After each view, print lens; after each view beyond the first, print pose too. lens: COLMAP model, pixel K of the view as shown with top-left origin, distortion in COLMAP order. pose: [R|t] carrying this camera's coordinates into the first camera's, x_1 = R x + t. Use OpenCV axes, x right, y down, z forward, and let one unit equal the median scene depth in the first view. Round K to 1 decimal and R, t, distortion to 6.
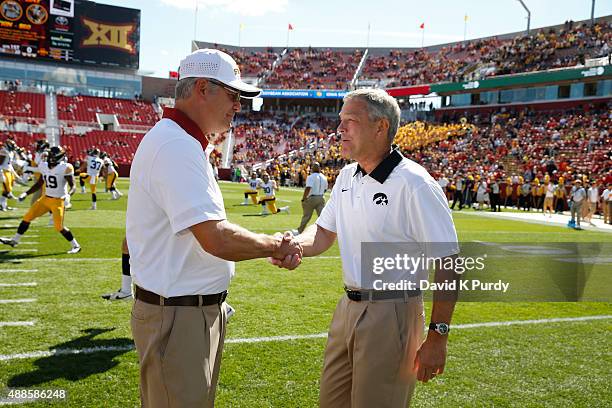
lens RADIAL K [[910.2, 0, 306.0], [0, 910.2, 204.0], [0, 0, 1]] dist [-0.036742, 0.185365]
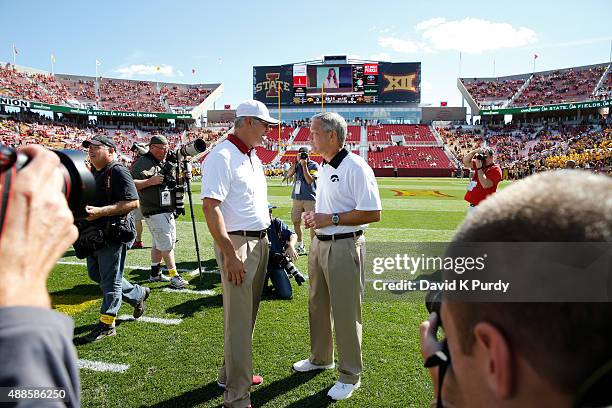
lens RADIAL K [[910.2, 0, 306.0], [0, 910.2, 204.0], [0, 0, 1]] dist [-0.036742, 0.185365]
pose [[0.621181, -0.009789, -0.783606, 0.858955], [-0.013926, 0.999626, -0.023527, 0.051766], [0.783543, 0.025527, 0.620813, -0.048811]]
